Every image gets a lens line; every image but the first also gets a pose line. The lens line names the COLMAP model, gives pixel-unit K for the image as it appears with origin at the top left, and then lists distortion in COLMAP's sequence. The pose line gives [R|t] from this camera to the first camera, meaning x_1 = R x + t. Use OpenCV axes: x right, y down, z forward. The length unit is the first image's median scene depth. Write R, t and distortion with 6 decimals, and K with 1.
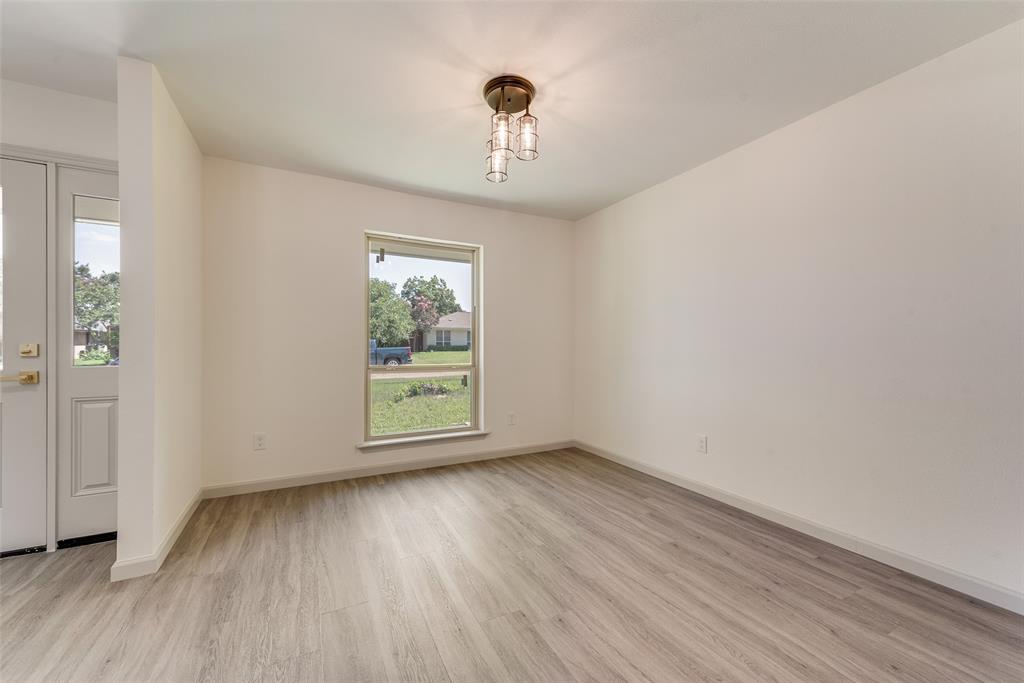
lens RADIAL K [[404.5, 0, 514.4], [0, 404.5, 340.5], [0, 0, 1]] dist [0.014014, -0.004320]
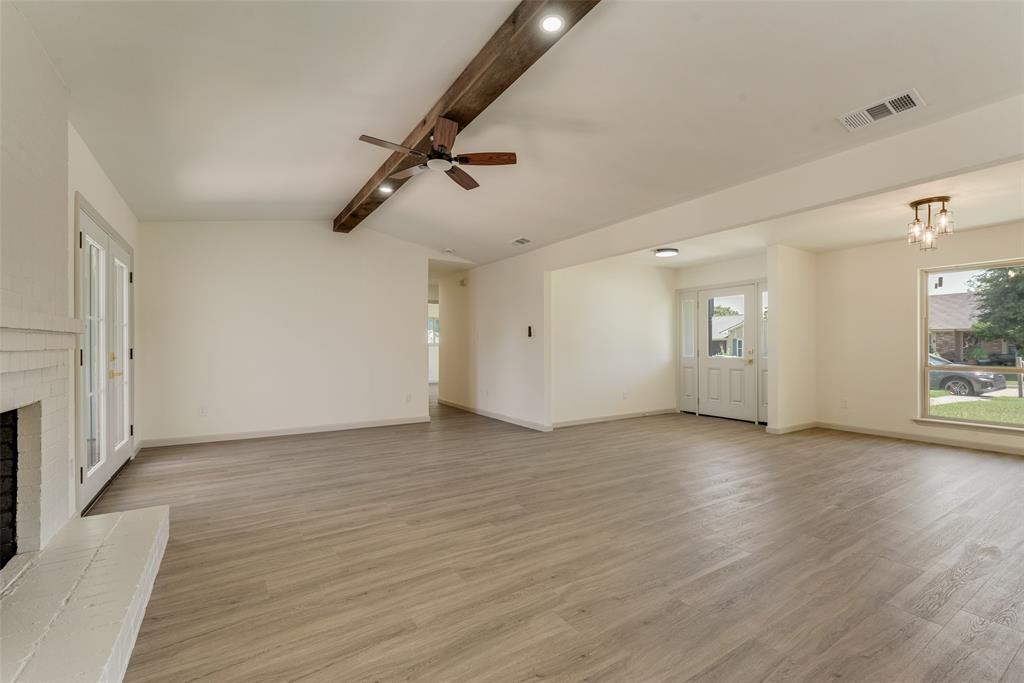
lens RADIAL K [[436.1, 0, 510.8], [0, 436.1, 351.0], [0, 0, 1]] dist [0.006176, -0.001237]
pose [[0.092668, 0.003761, -0.995690, 1.412843], [0.008611, 0.999952, 0.004579, -0.003994], [0.995660, -0.008998, 0.092631, -0.785756]]
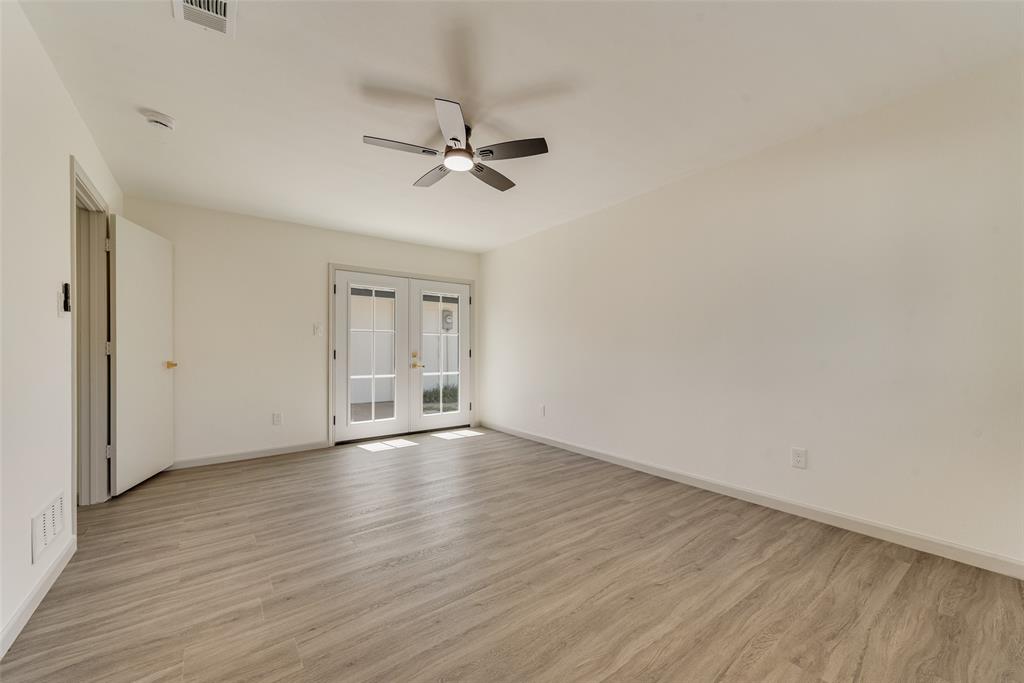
lens RADIAL K [[404.5, 0, 515.6], [0, 404.5, 345.7], [0, 0, 1]] dist [0.014014, -0.004320]
pose [[-0.986080, -0.007458, -0.166107, -0.271342], [-0.004524, 0.999827, -0.018035, -0.000597], [0.166213, -0.017032, -0.985943, 0.176112]]
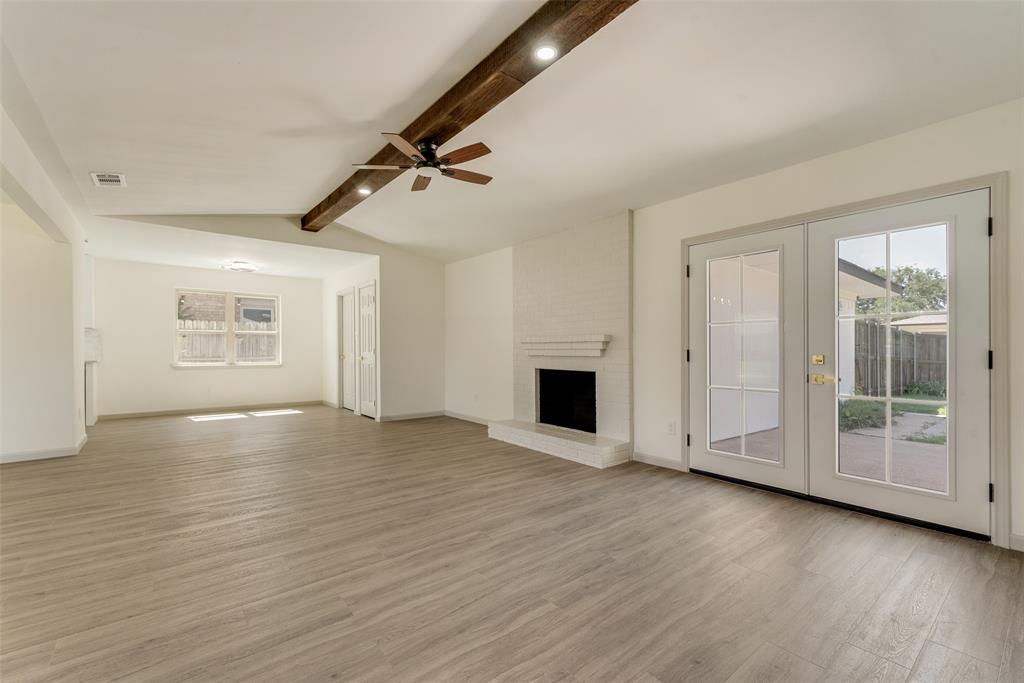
lens RADIAL K [[436.1, 0, 508.8], [0, 436.1, 355.4], [0, 0, 1]] dist [0.006176, -0.001237]
pose [[-0.187574, -0.020014, 0.982047, -1.149823], [-0.012411, 0.999761, 0.018004, -0.011669], [-0.982172, -0.008811, -0.187778, -0.853413]]
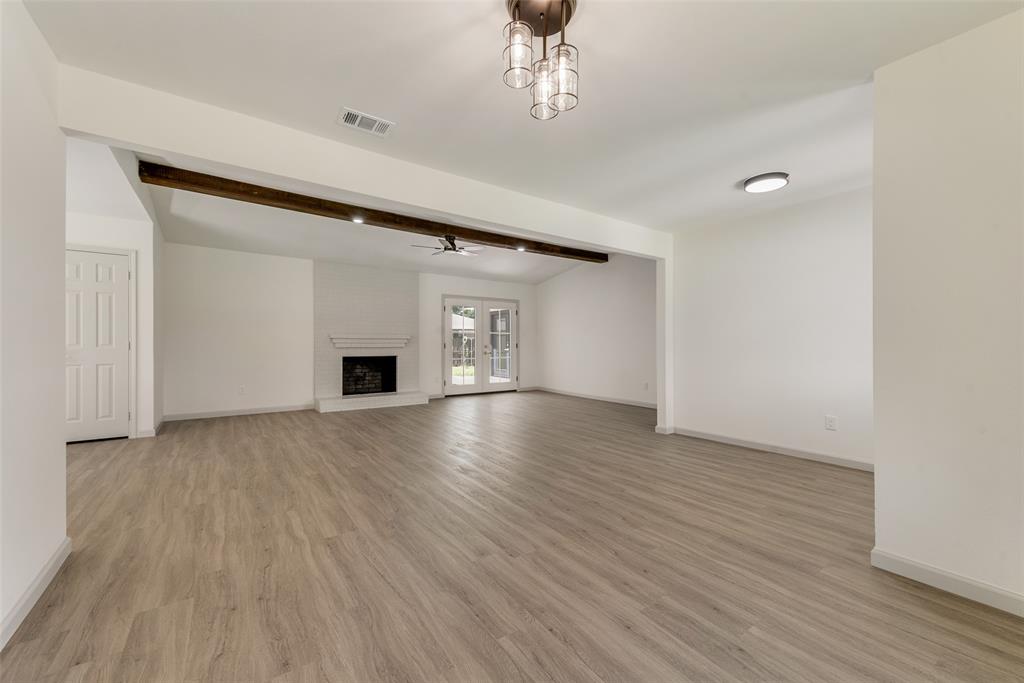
lens RADIAL K [[404.5, 0, 514.7], [0, 404.5, 341.7], [0, 0, 1]] dist [0.014014, -0.004320]
pose [[-0.990217, -0.007522, -0.139332, 0.125886], [-0.005615, 0.999885, -0.014072, 0.018735], [0.139421, -0.013152, -0.990146, 1.483168]]
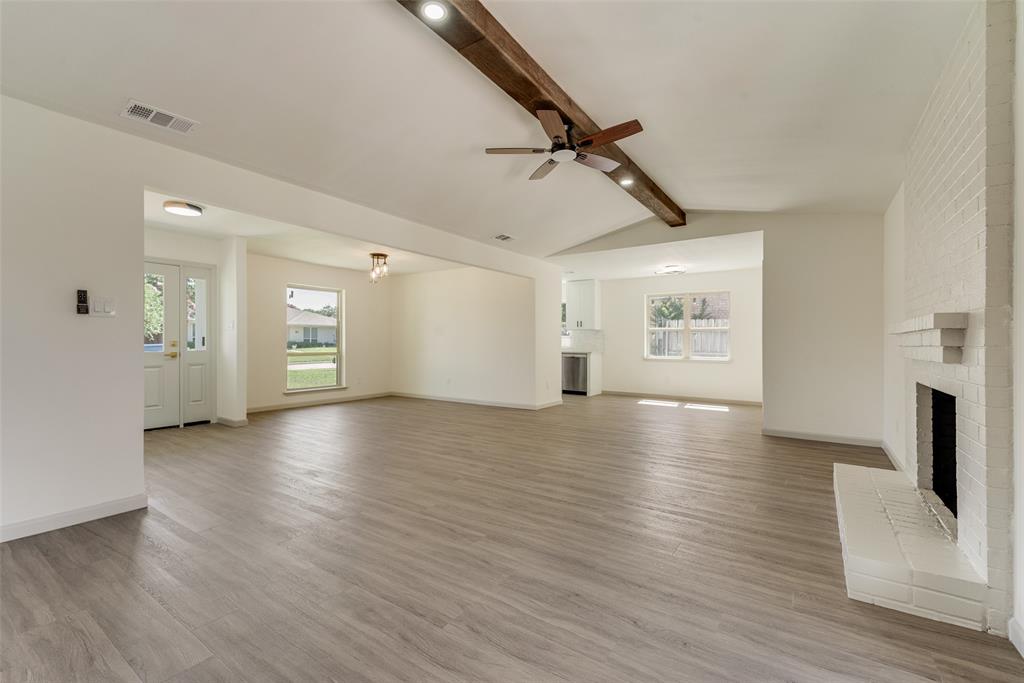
lens RADIAL K [[436.1, 0, 512.9], [0, 436.1, 344.9], [0, 0, 1]] dist [0.006176, -0.001237]
pose [[0.883737, -0.002201, 0.467978, -0.531634], [-0.006298, 0.999842, 0.016596, -0.020180], [-0.467941, -0.017613, 0.883584, -1.872497]]
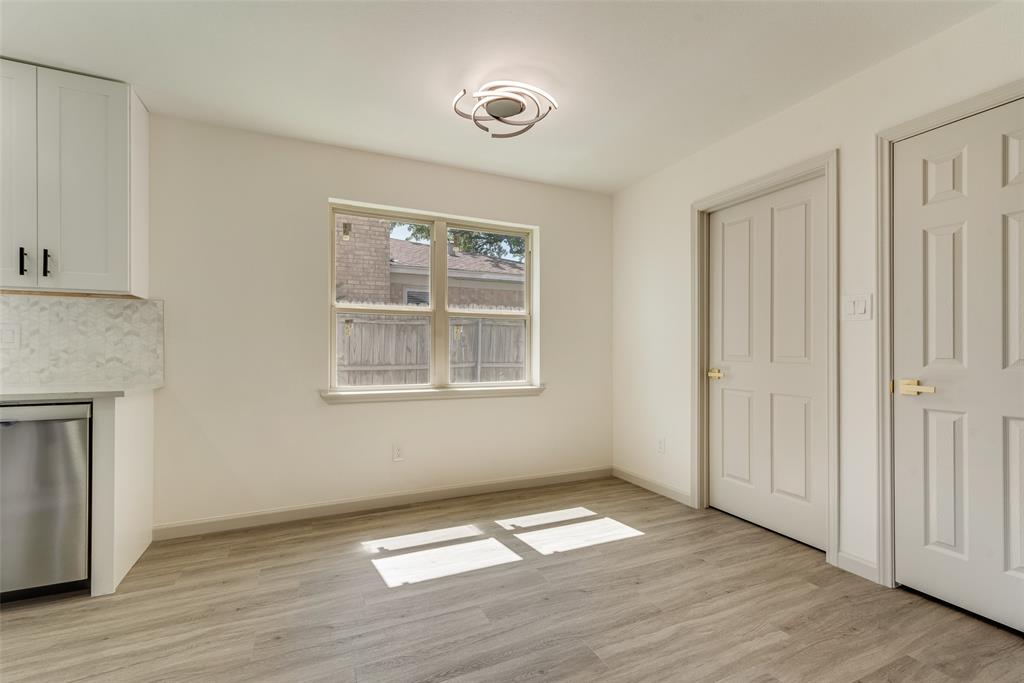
lens RADIAL K [[436.1, 0, 506.9], [0, 436.1, 346.7], [0, 0, 1]] dist [0.006176, -0.001237]
pose [[0.061834, -0.000103, 0.998086, 0.944727], [-0.012585, 0.999920, 0.000883, 0.004790], [-0.998007, -0.012615, 0.061828, 0.213214]]
